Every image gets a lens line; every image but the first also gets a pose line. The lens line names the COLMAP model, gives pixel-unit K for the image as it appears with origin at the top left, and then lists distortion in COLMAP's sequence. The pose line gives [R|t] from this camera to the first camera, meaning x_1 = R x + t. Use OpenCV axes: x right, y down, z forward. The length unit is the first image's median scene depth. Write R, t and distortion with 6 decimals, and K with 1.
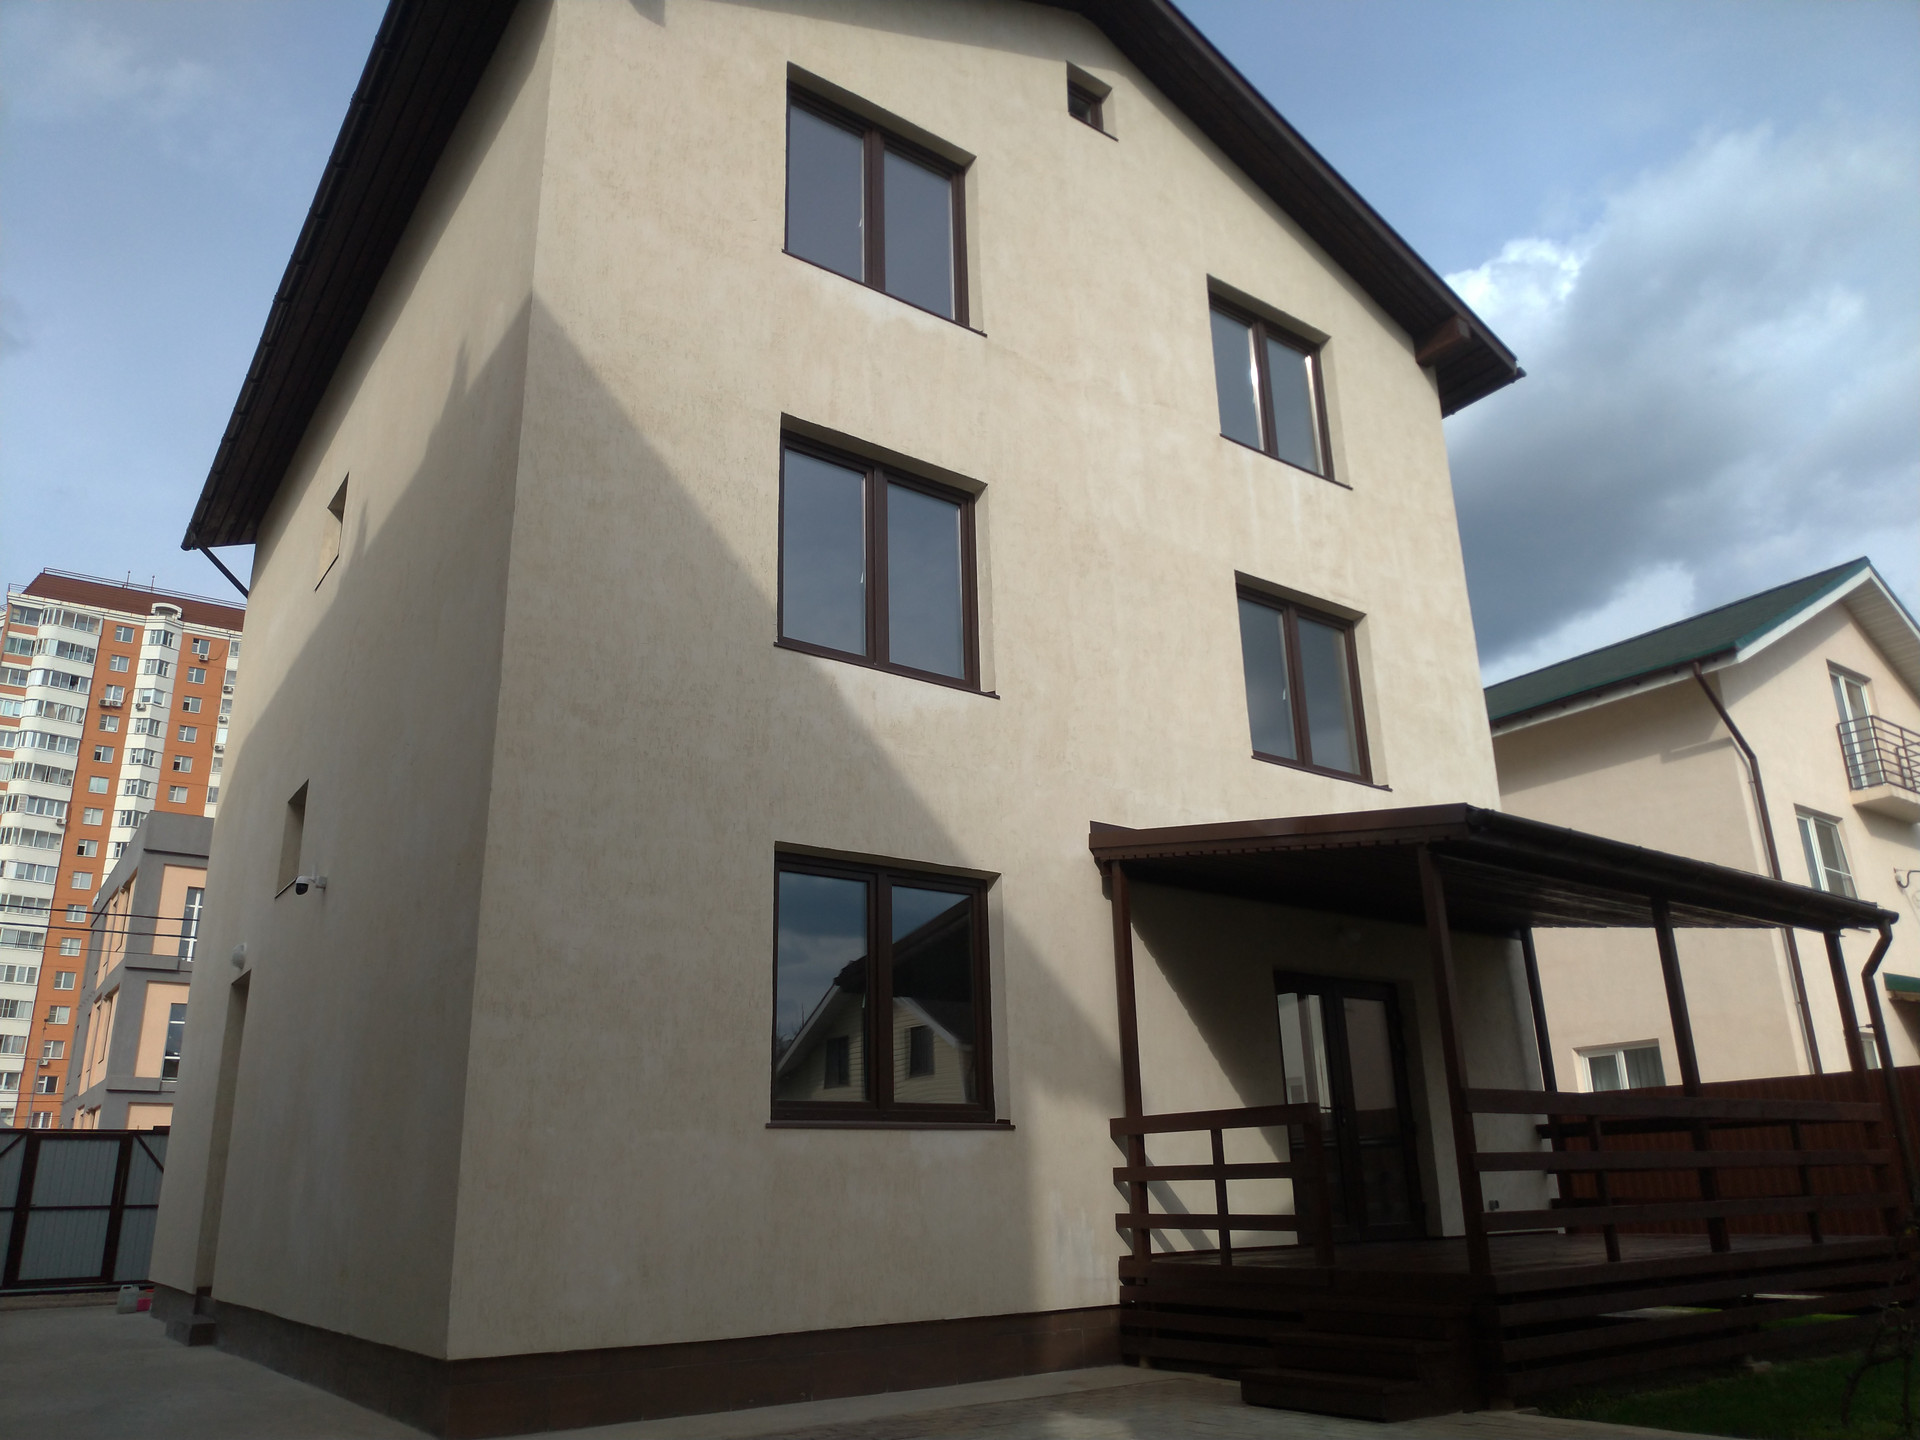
lens RADIAL K [[1362.5, 0, 956.4], [0, 1362.5, 726.7], [0, 0, 1]] dist [0.007599, -0.028245]
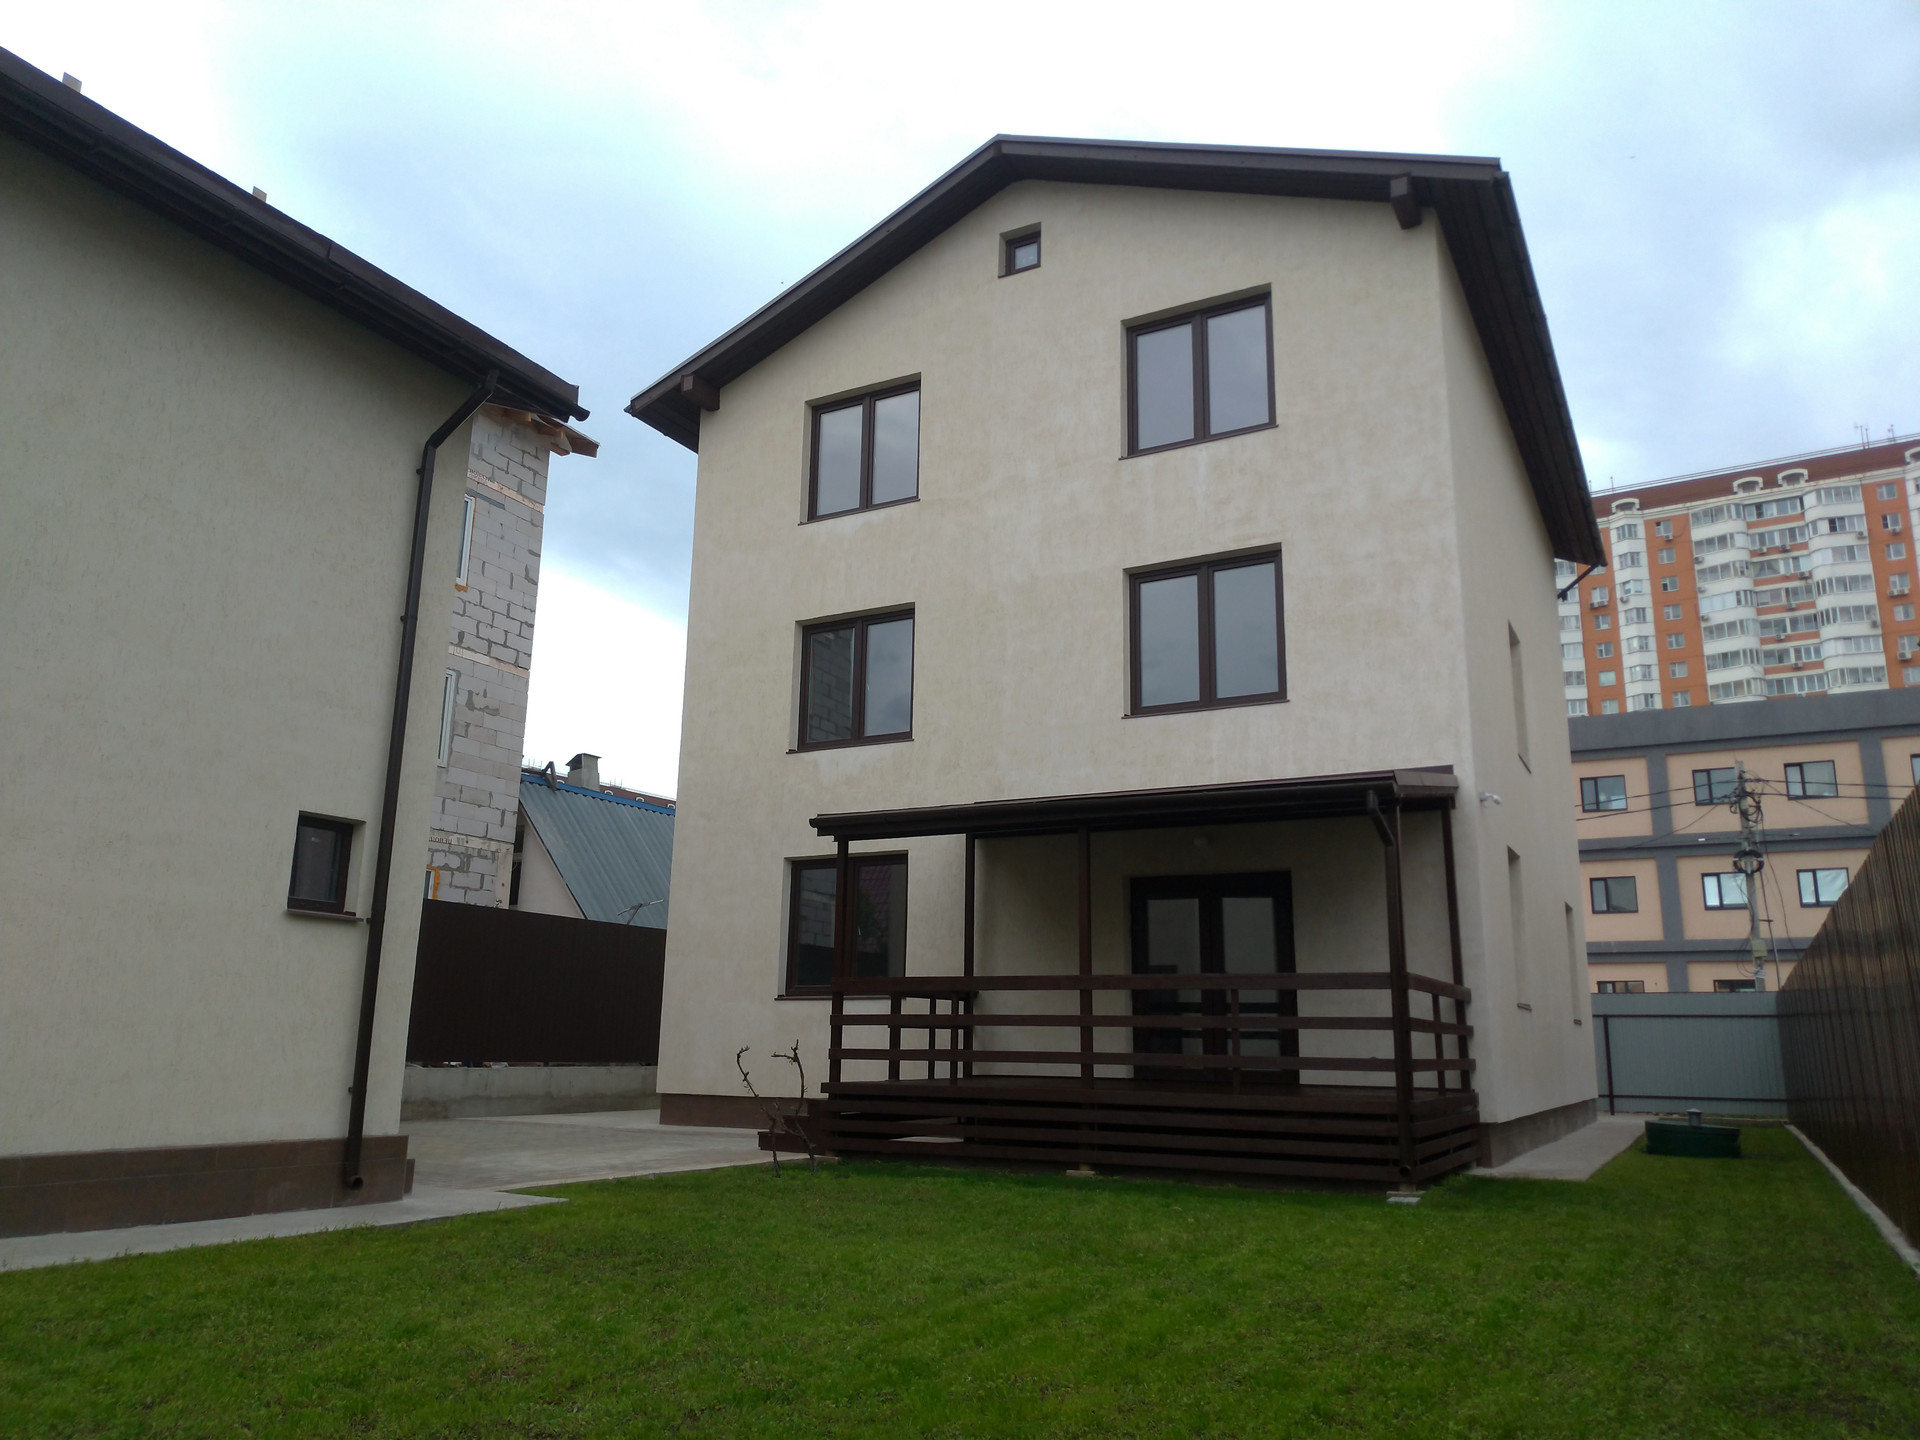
lens RADIAL K [[1362.5, 0, 949.3], [0, 1362.5, 718.4], [0, 0, 1]] dist [0.007599, -0.028245]
pose [[0.417484, -0.181765, -0.890320, 1.156018], [0.269756, 0.960411, -0.069582, 0.060686], [0.867720, -0.211120, 0.449988, 0.228265]]
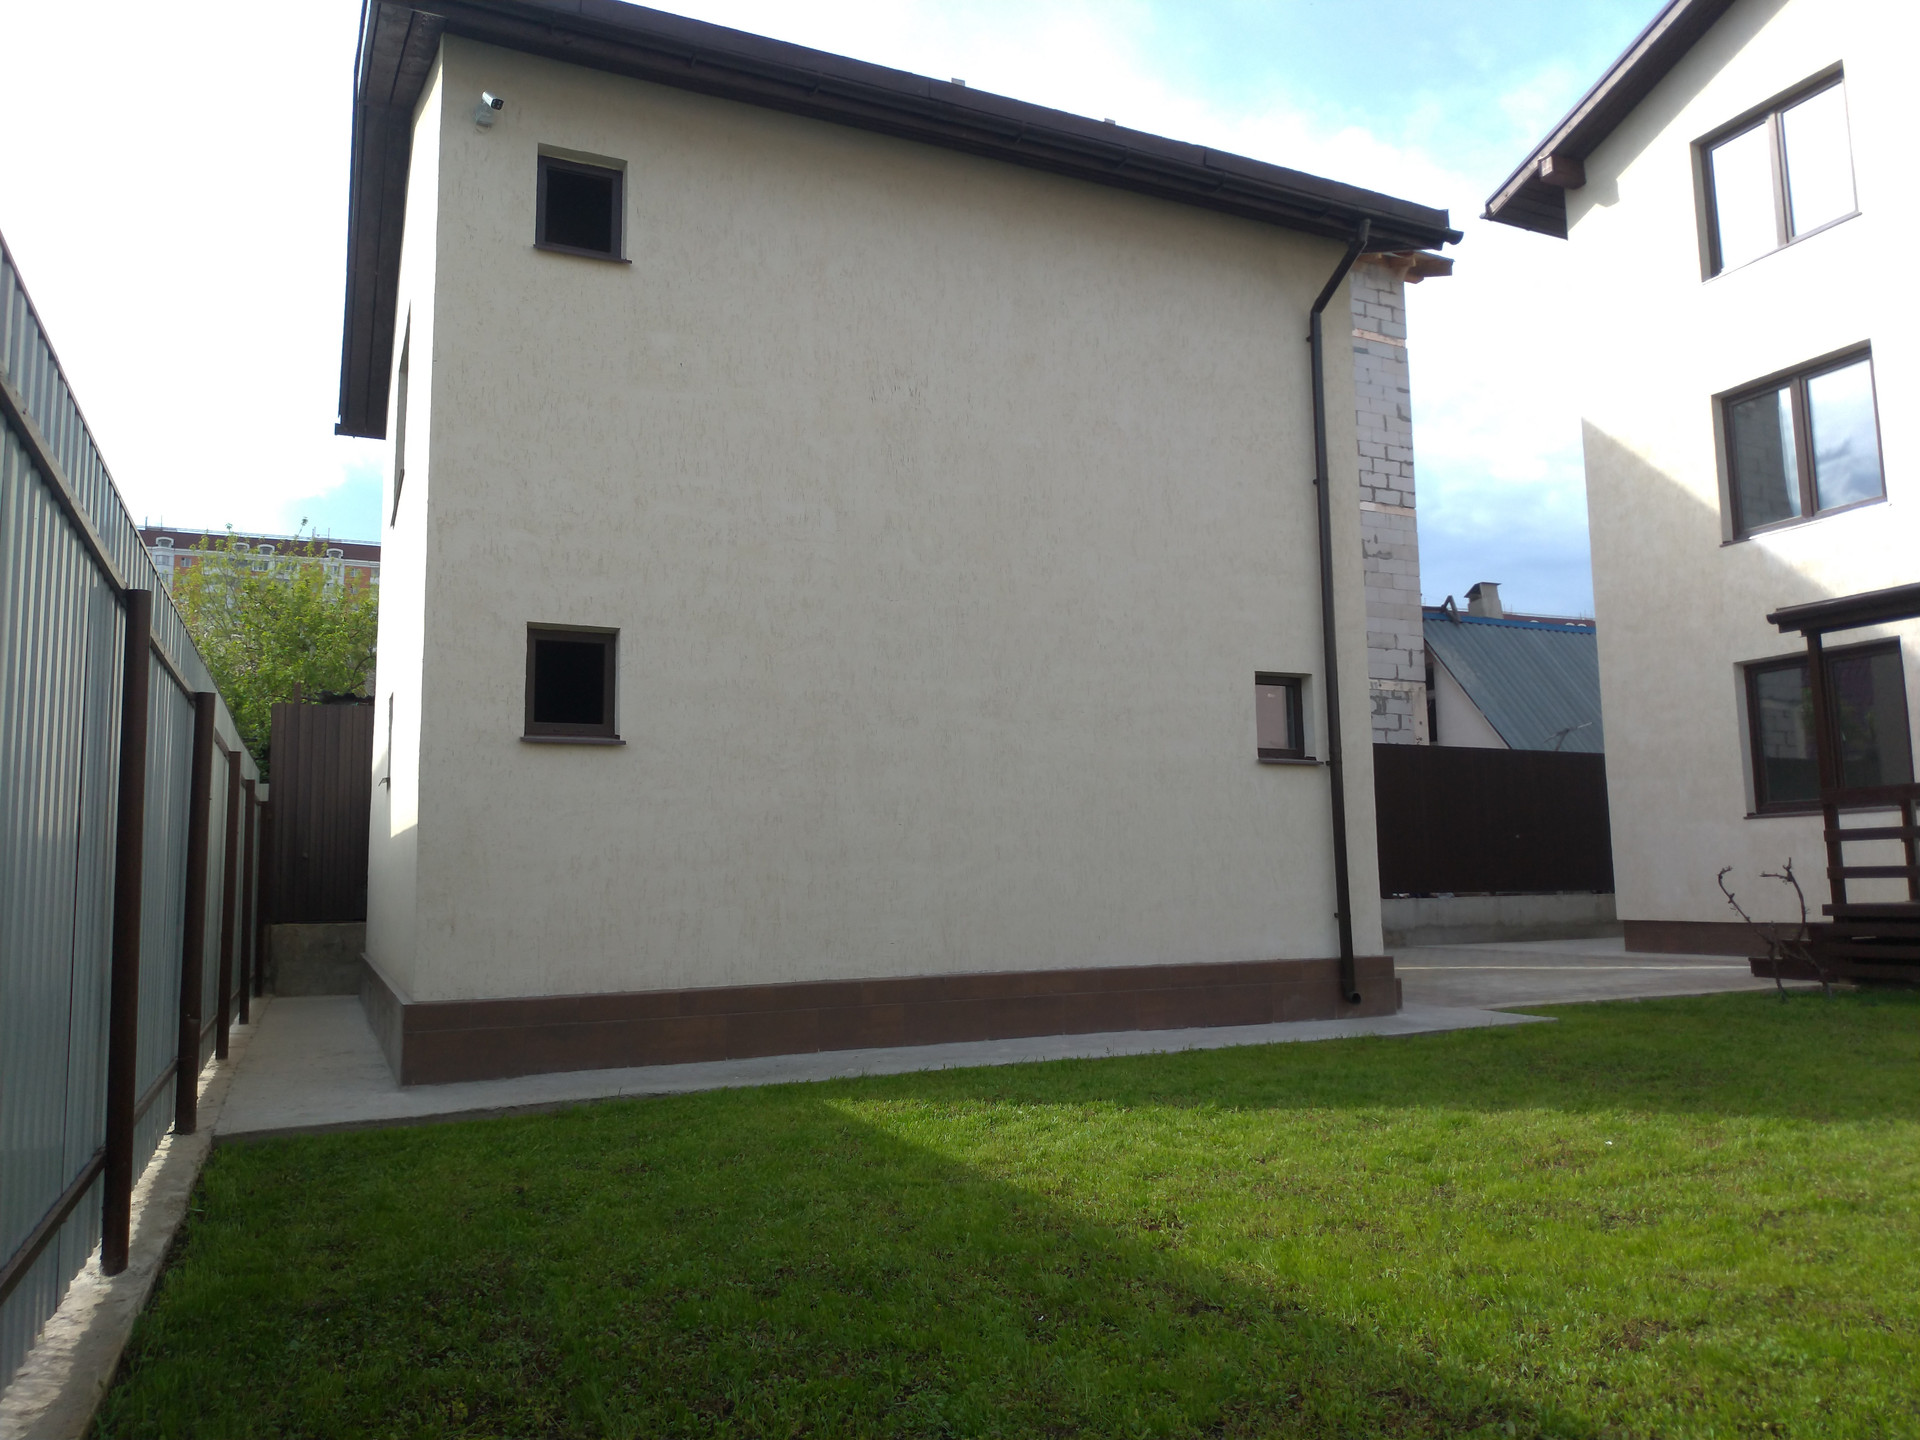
lens RADIAL K [[1362.5, 0, 958.1], [0, 1362.5, 708.7], [0, 0, 1]] dist [0.007599, -0.028245]
pose [[-0.202932, -0.095884, -0.974487, 1.173738], [0.335825, 0.928020, -0.161245, 0.056844], [0.919804, -0.359979, -0.156125, 0.206509]]
